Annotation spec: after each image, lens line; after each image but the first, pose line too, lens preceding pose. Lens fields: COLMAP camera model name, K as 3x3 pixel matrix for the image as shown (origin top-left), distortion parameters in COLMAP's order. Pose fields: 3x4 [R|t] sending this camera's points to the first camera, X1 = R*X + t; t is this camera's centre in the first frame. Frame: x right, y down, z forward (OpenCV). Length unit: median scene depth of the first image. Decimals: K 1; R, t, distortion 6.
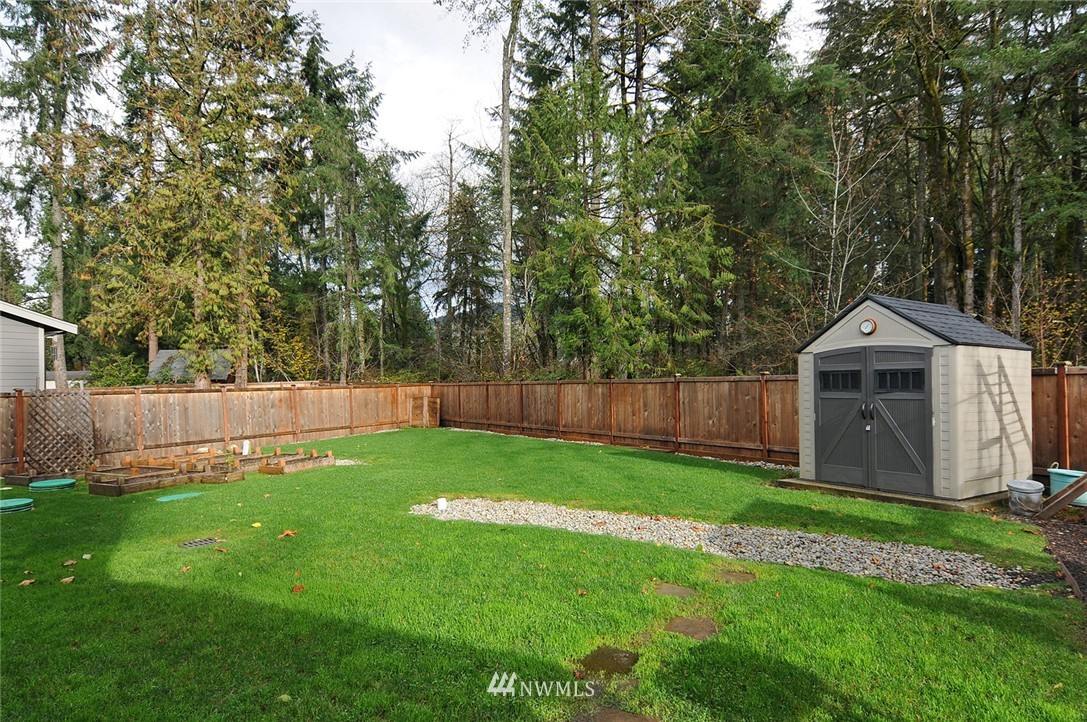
lens RADIAL K [[626.9, 0, 547.8], [0, 626.9, 376.9], [0, 0, 1]] dist [0.015969, 0.000351]
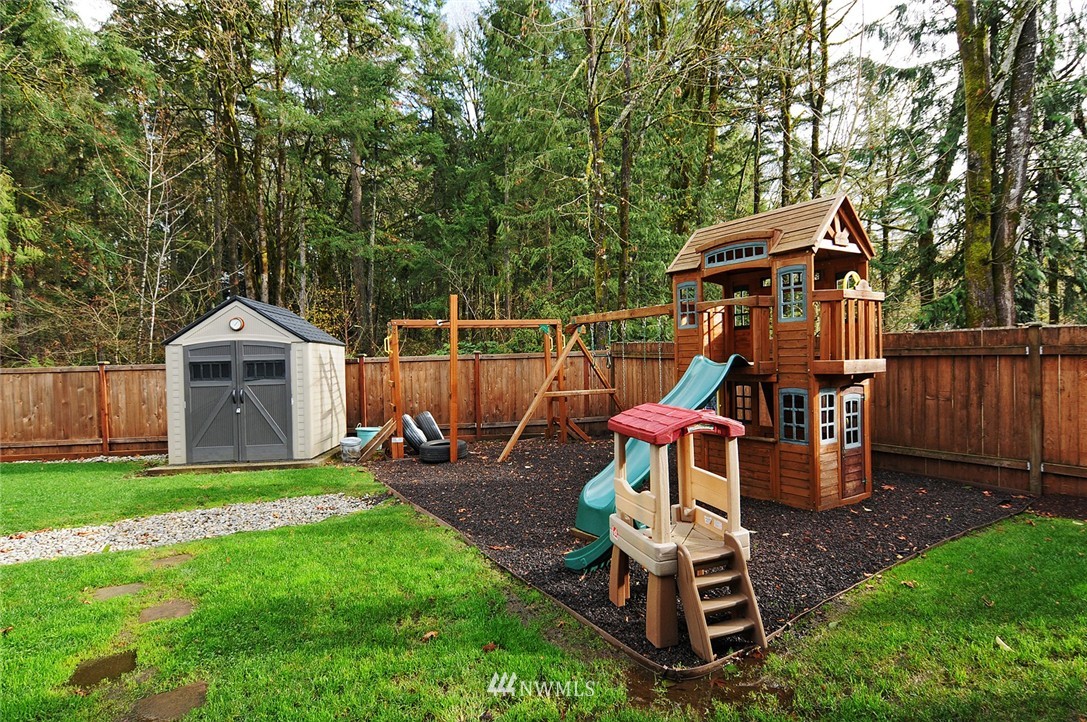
lens RADIAL K [[581.0, 0, 543.5], [0, 581.0, 361.0], [0, 0, 1]] dist [0.001450, 0.000220]
pose [[0.482374, -0.010396, 0.875904, -0.162423], [0.010440, 0.999927, 0.006118, -0.011931], [-0.875903, 0.006194, 0.482447, -0.017774]]
